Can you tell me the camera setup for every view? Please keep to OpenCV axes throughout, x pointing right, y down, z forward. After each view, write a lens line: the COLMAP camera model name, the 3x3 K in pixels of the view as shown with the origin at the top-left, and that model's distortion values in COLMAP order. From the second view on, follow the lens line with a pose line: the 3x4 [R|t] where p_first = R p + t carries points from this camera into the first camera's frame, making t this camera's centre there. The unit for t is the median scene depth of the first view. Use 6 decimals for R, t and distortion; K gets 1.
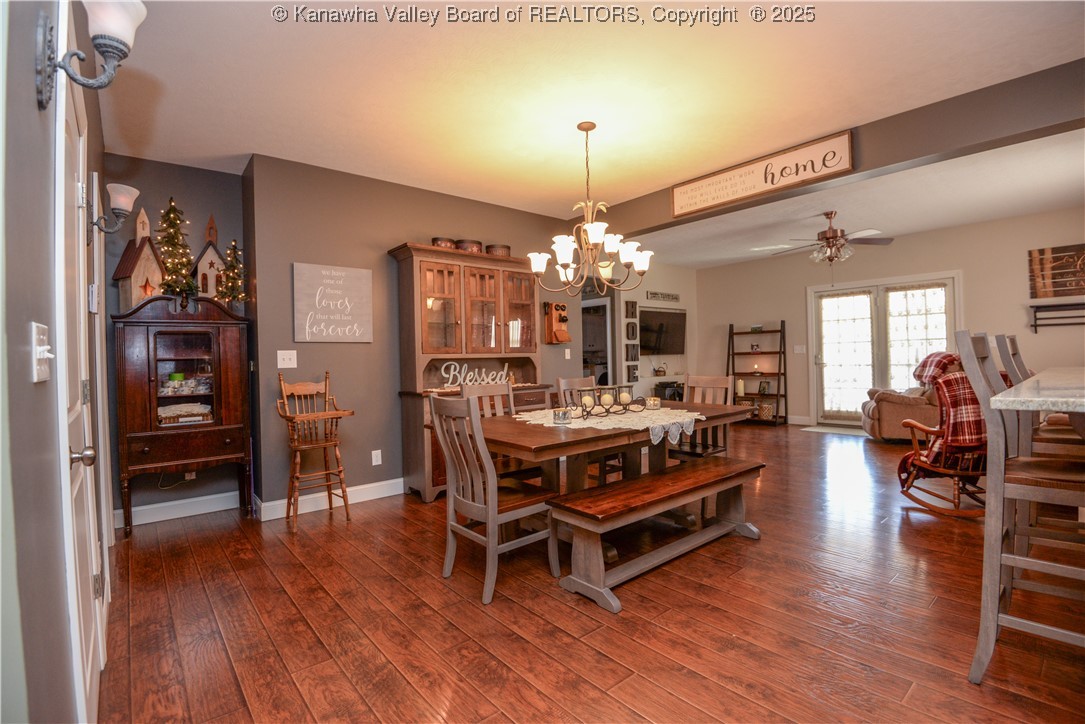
lens RADIAL K [[498.5, 0, 543.4], [0, 498.5, 357.3], [0, 0, 1]] dist [-0.000159, -0.026278]
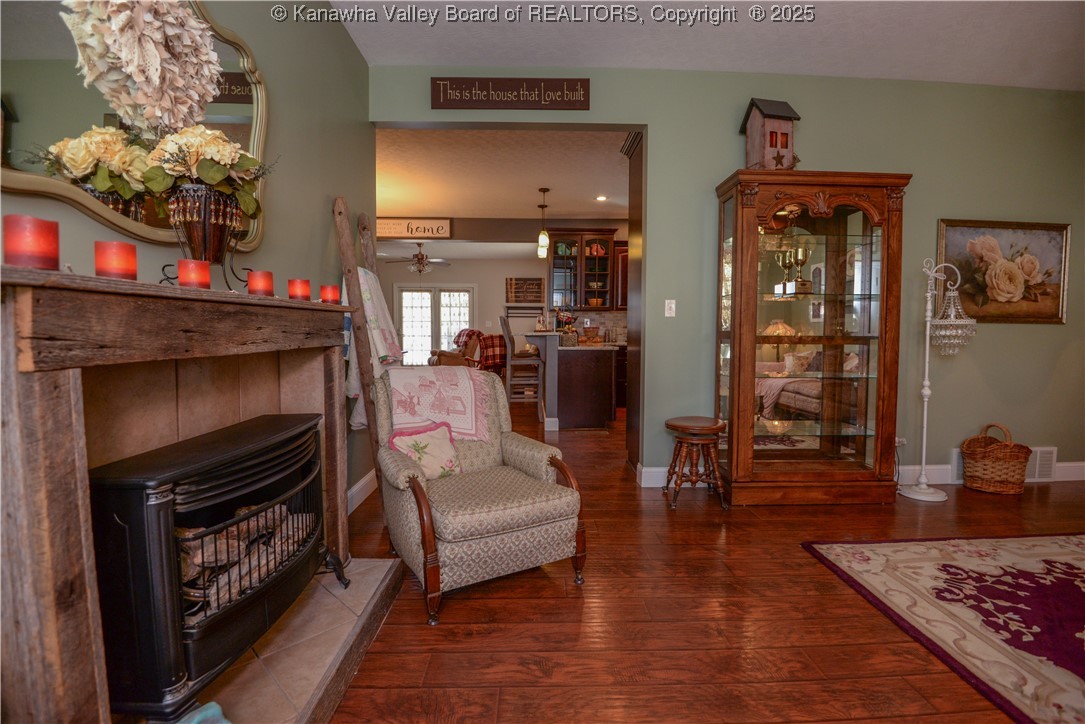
lens RADIAL K [[498.5, 0, 543.4], [0, 498.5, 357.3], [0, 0, 1]] dist [-0.000159, -0.026278]
pose [[0.630514, -0.013086, 0.776067, -0.396874], [-0.019232, 0.999288, 0.032475, 0.026794], [-0.775939, -0.035401, 0.629814, -0.336801]]
